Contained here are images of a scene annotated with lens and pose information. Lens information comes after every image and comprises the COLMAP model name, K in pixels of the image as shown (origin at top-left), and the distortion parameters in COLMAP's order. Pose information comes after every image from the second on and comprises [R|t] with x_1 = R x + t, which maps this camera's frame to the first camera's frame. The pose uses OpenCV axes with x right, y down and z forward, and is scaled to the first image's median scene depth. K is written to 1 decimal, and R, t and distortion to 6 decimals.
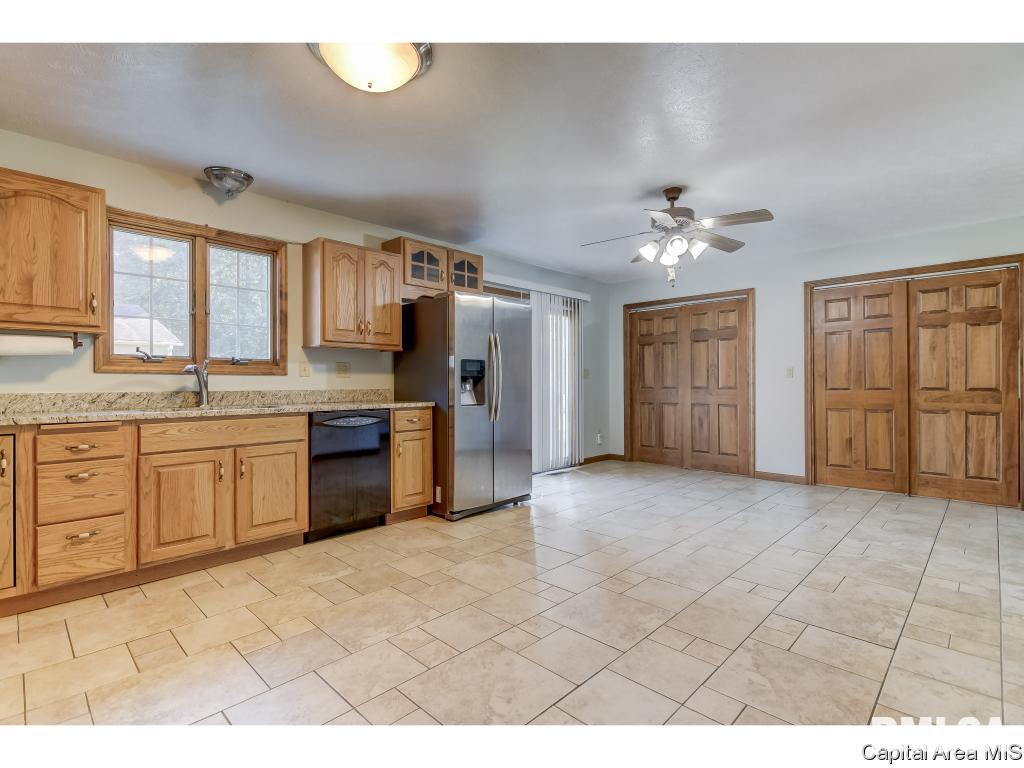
lens RADIAL K [[487.8, 0, 511.7], [0, 487.8, 382.9], [0, 0, 1]] dist [0.008132, -0.000987]
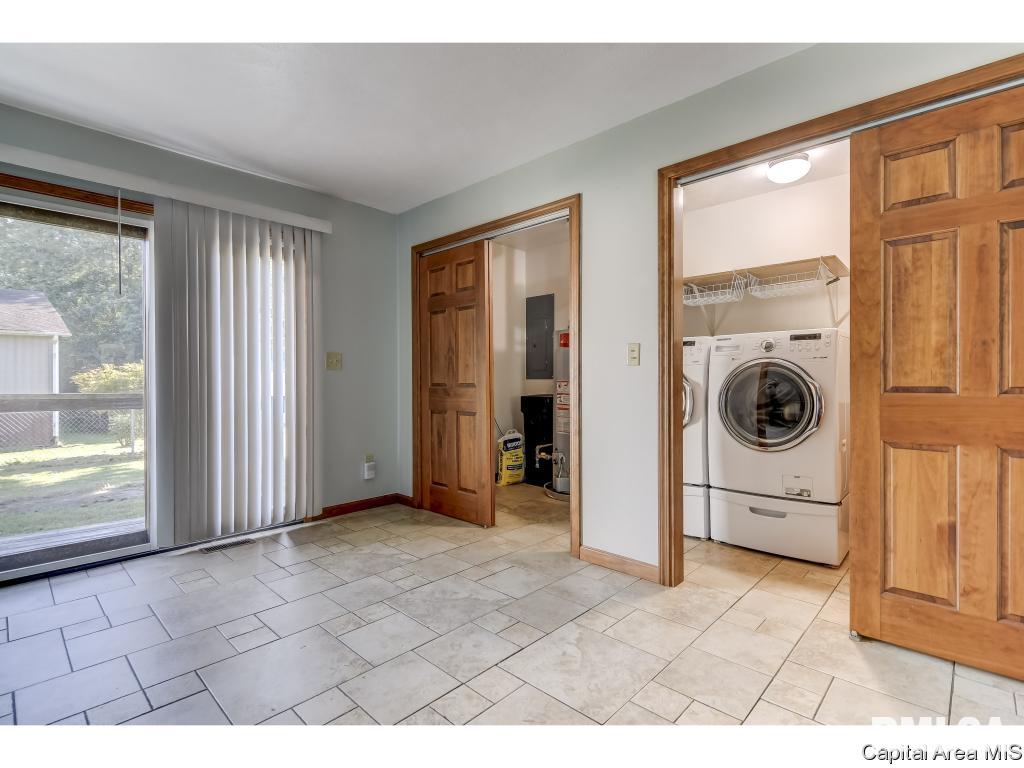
lens RADIAL K [[491.7, 0, 511.6], [0, 491.7, 381.6], [0, 0, 1]] dist [0.004022, -0.000048]
pose [[0.999975, 0.000864, 0.007058, 0.691835], [-0.000876, 0.999998, 0.001720, 0.008713], [-0.007056, -0.001726, 0.999974, 0.786885]]
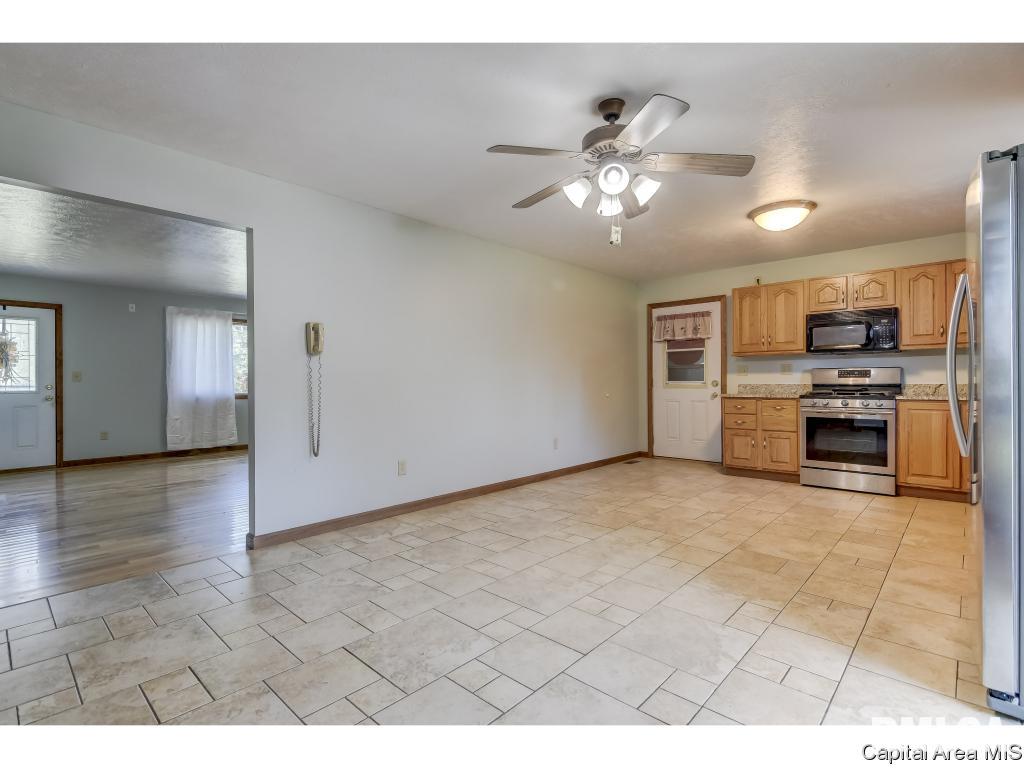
lens RADIAL K [[491.7, 0, 511.6], [0, 491.7, 381.6], [0, 0, 1]] dist [0.004022, -0.000048]
pose [[-0.999617, 0.008895, -0.026189, 0.516164], [0.008884, 0.999960, 0.000548, -0.001471], [0.026193, 0.000316, -0.999657, 1.767368]]
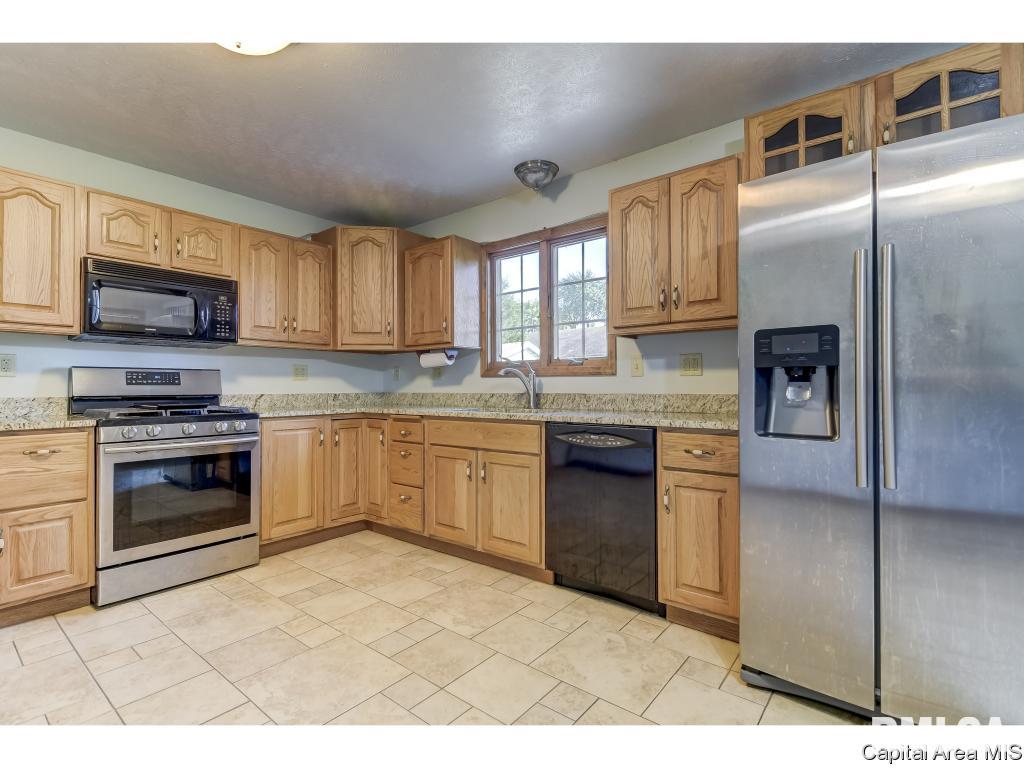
lens RADIAL K [[493.0, 0, 510.1], [0, 493.0, 382.9], [0, 0, 1]] dist [0.001831, -0.000136]
pose [[0.087682, -0.006694, -0.996126, 0.368033], [0.004855, 0.999968, -0.006292, 0.001677], [0.996137, -0.004285, 0.087712, 0.829116]]
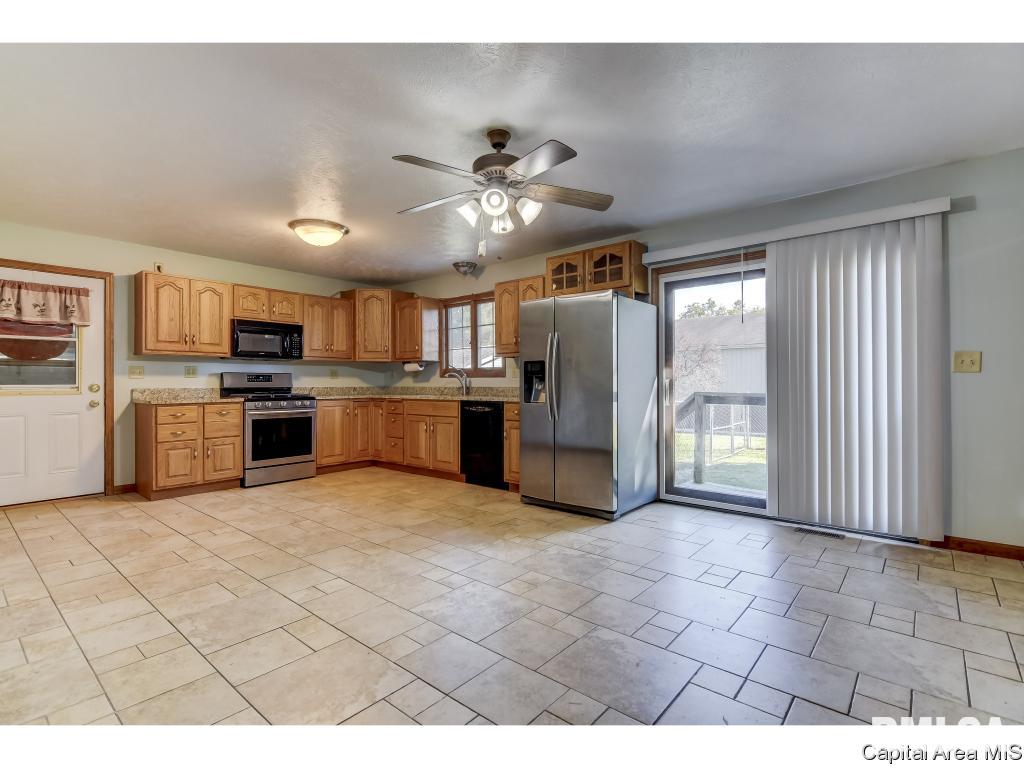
lens RADIAL K [[491.7, 0, 511.6], [0, 491.7, 381.6], [0, 0, 1]] dist [0.004022, -0.000048]
pose [[0.068234, -0.001572, -0.997668, 1.154197], [0.003173, 0.999994, -0.001359, 0.000787], [0.997664, -0.003073, 0.068239, 1.006017]]
